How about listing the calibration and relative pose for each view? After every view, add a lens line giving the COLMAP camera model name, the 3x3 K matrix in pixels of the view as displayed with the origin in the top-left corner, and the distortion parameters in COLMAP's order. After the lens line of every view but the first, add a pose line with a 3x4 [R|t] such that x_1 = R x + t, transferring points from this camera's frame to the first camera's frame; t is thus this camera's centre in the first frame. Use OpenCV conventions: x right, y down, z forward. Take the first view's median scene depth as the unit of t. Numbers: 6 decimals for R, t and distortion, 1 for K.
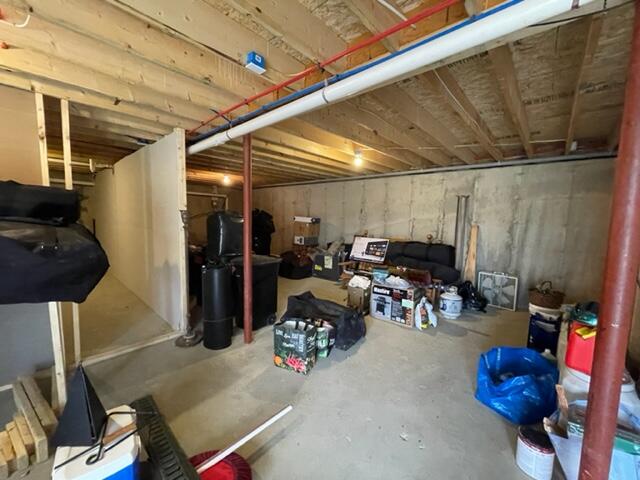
lens RADIAL K [[256.0, 0, 320.0], [0, 256.0, 240.0], [0, 0, 1]] dist [-0.000152, -0.000047]
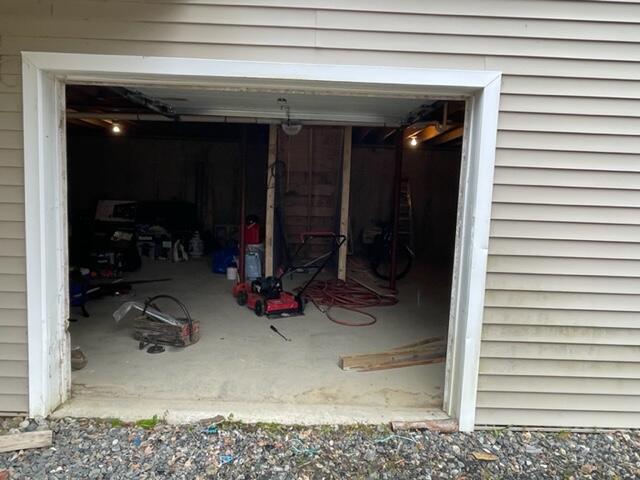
lens RADIAL K [[475.3, 0, 320.0], [0, 475.3, 240.0], [0, 0, 1]] dist [-0.006178, -0.001226]
pose [[0.728400, -0.069458, 0.681622, -0.706767], [0.049176, 0.997582, 0.049104, 0.135678], [-0.683385, -0.002248, 0.730055, -1.247499]]
